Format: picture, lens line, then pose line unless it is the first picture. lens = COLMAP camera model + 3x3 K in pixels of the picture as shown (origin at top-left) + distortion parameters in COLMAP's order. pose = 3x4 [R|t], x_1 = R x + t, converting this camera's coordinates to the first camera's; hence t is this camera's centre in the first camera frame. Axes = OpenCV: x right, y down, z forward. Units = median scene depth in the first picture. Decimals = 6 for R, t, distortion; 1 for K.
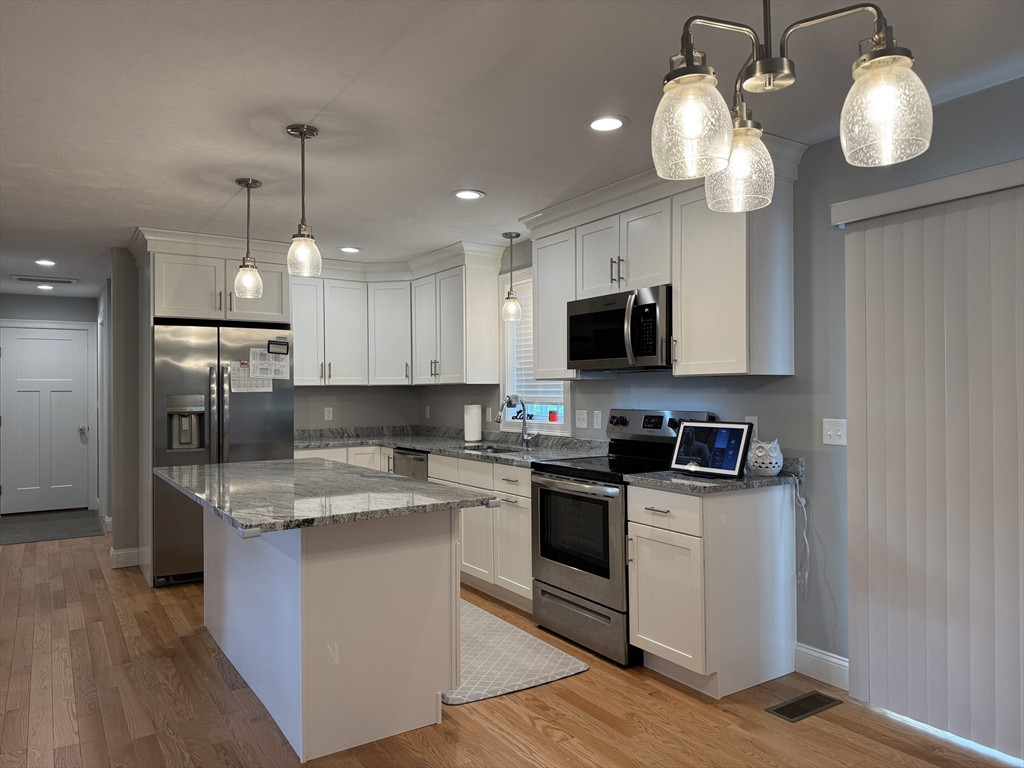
lens RADIAL K [[713.2, 0, 515.4], [0, 713.2, 384.9], [0, 0, 1]] dist [0.101770, -0.155405]
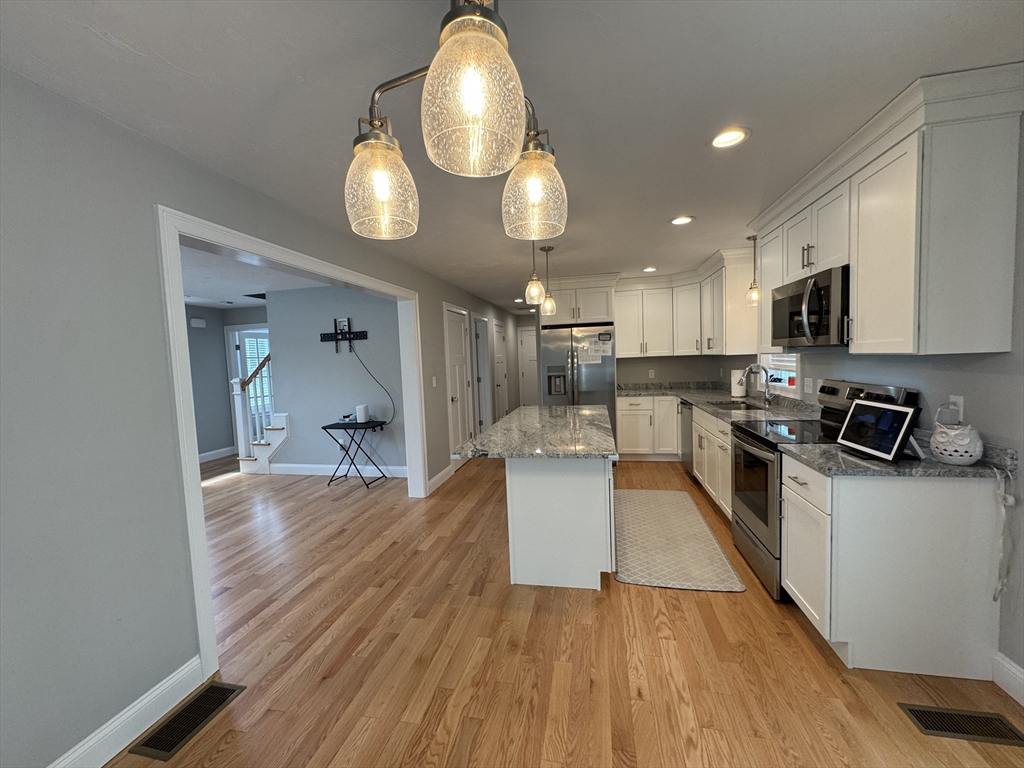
lens RADIAL K [[408.8, 0, 508.9], [0, 408.8, 384.0], [0, 0, 1]] dist [-0.002181, 0.000107]
pose [[0.705564, 0.023338, -0.708261, 0.285664], [0.041755, 0.996352, 0.074426, -0.032746], [0.707415, -0.082086, 0.702016, 0.228121]]
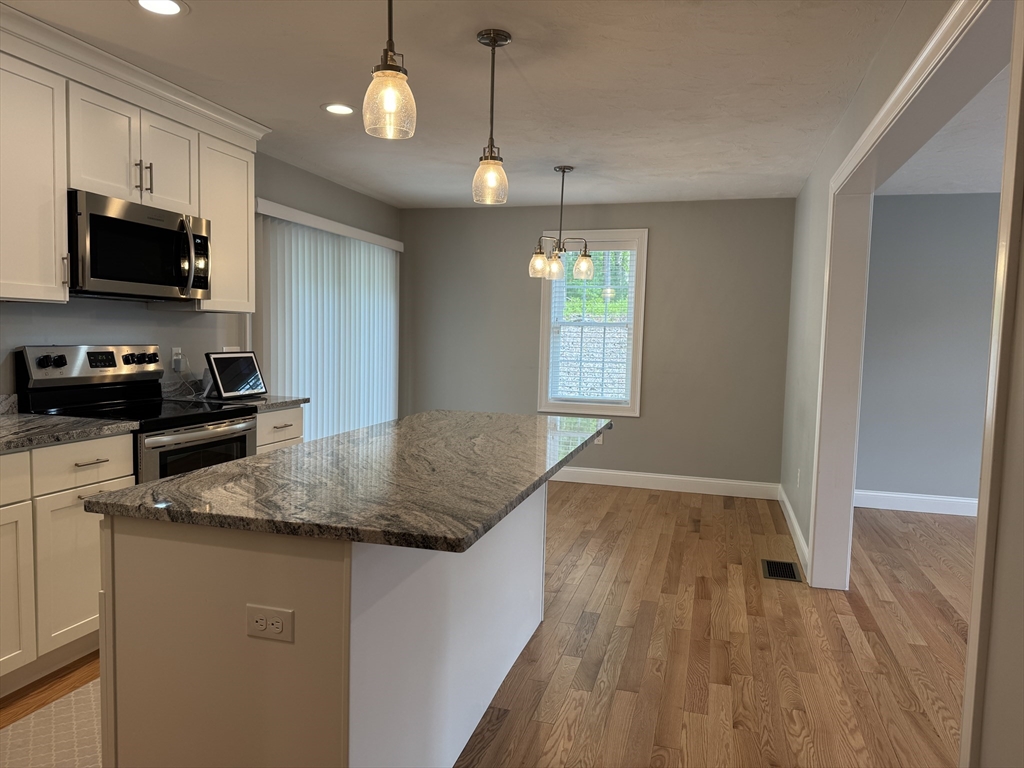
lens RADIAL K [[713.2, 0, 515.4], [0, 713.2, 384.9], [0, 0, 1]] dist [0.101770, -0.155405]
pose [[-0.659823, -0.064481, 0.748650, -0.845637], [-0.028966, 0.997753, 0.060407, 0.018264], [-0.750863, 0.018172, -0.660208, 1.323960]]
